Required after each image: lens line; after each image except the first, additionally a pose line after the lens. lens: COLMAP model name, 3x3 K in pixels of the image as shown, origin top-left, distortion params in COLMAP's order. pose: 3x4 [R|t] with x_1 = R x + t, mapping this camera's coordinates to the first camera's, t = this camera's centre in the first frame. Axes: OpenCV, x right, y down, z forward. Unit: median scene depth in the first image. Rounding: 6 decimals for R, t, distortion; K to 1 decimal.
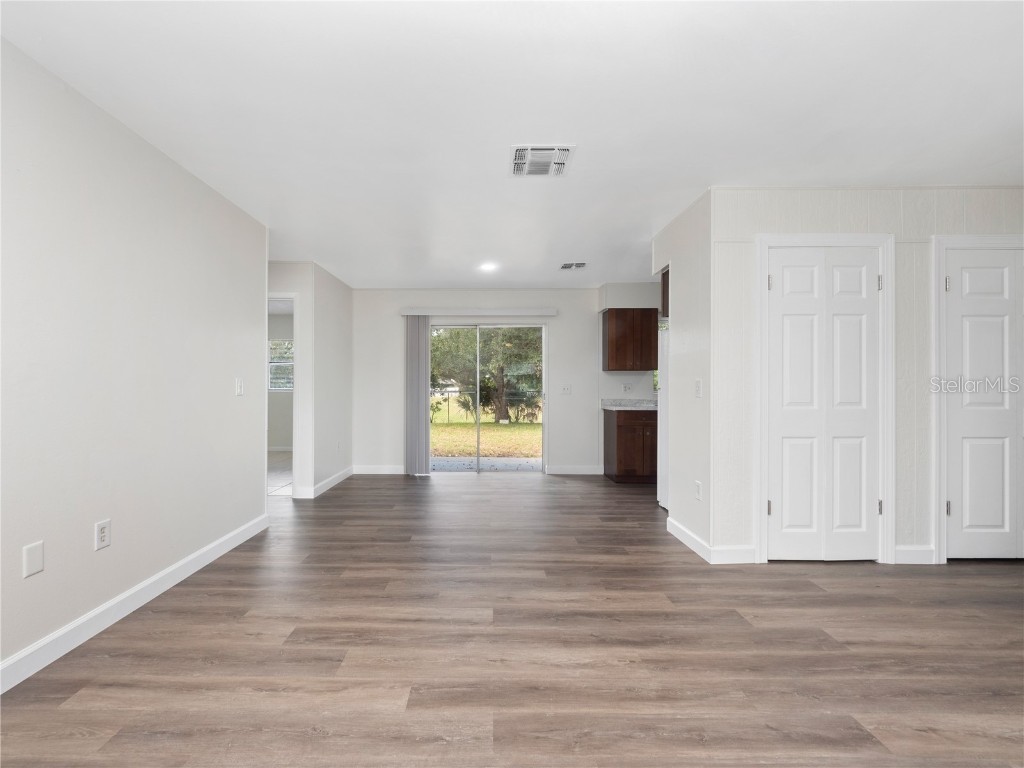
lens RADIAL K [[449.5, 0, 484.8], [0, 449.5, 381.5], [0, 0, 1]] dist [-0.003561, -0.001382]
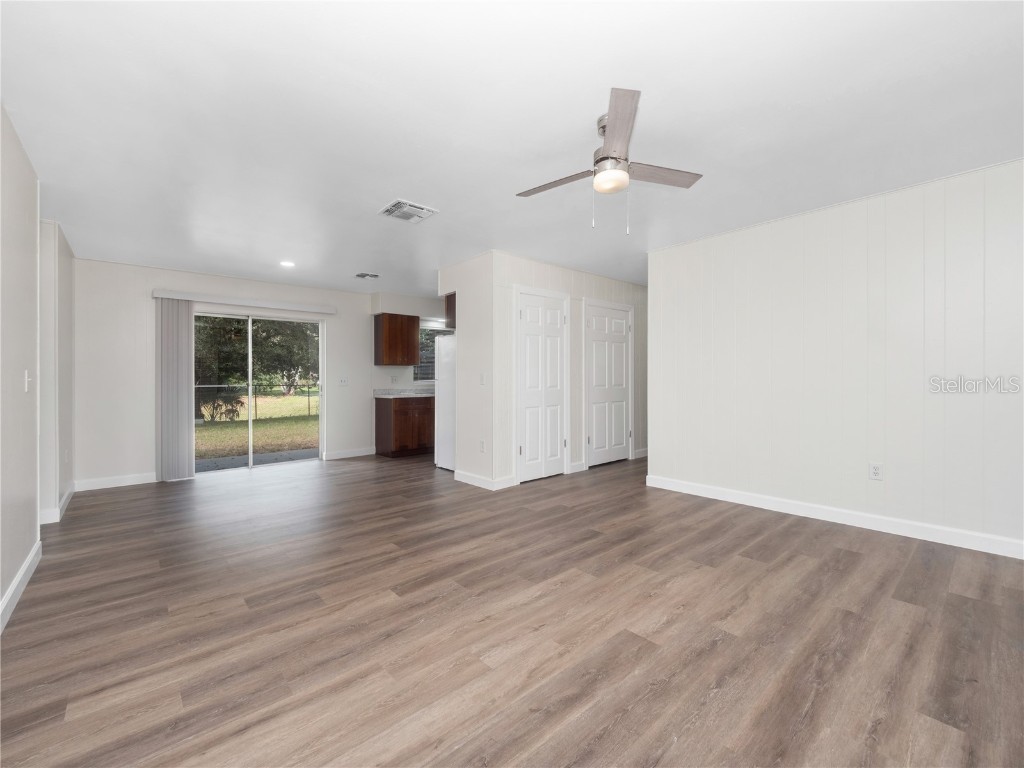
lens RADIAL K [[443.6, 0, 505.0], [0, 443.6, 377.4], [0, 0, 1]] dist [-0.001462, -0.000730]
pose [[0.744109, -0.005894, 0.668032, -0.308901], [0.001476, 0.999973, 0.007178, -0.000555], [-0.668056, -0.004355, 0.744098, -0.108570]]
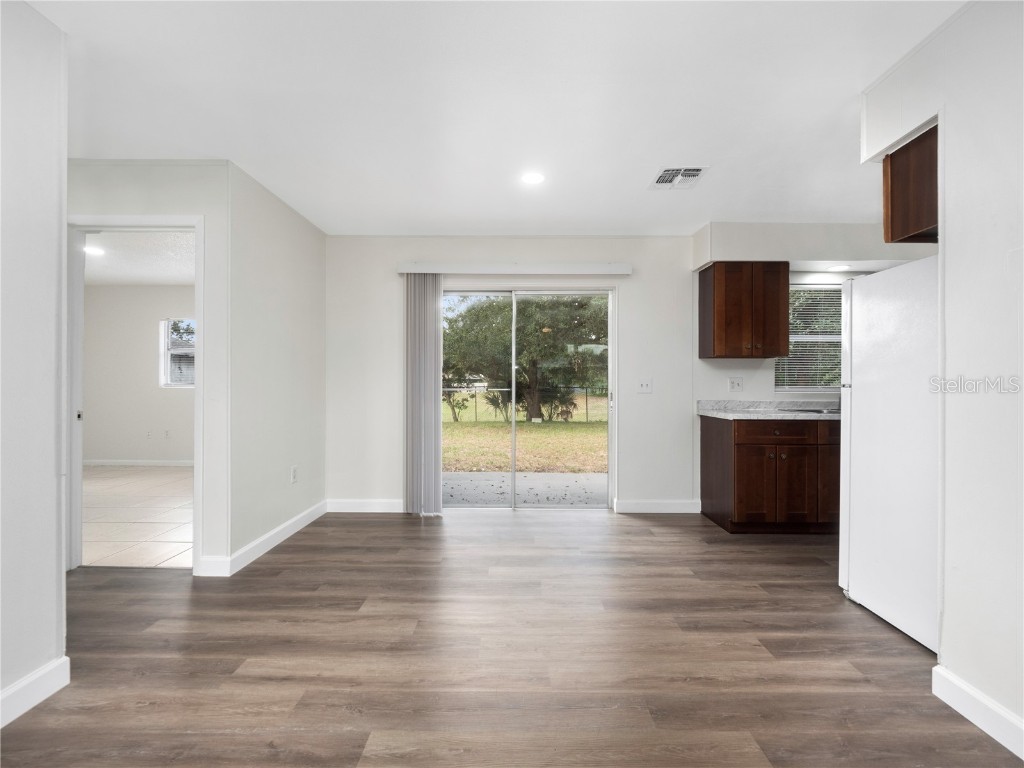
lens RADIAL K [[432.8, 0, 525.2], [0, 432.8, 373.0], [0, 0, 1]] dist [0.000881, 0.000164]
pose [[0.999599, 0.001777, 0.028258, -0.020005], [-0.001512, 0.999955, -0.009400, 0.005383], [-0.028273, 0.009354, 0.999556, 0.428549]]
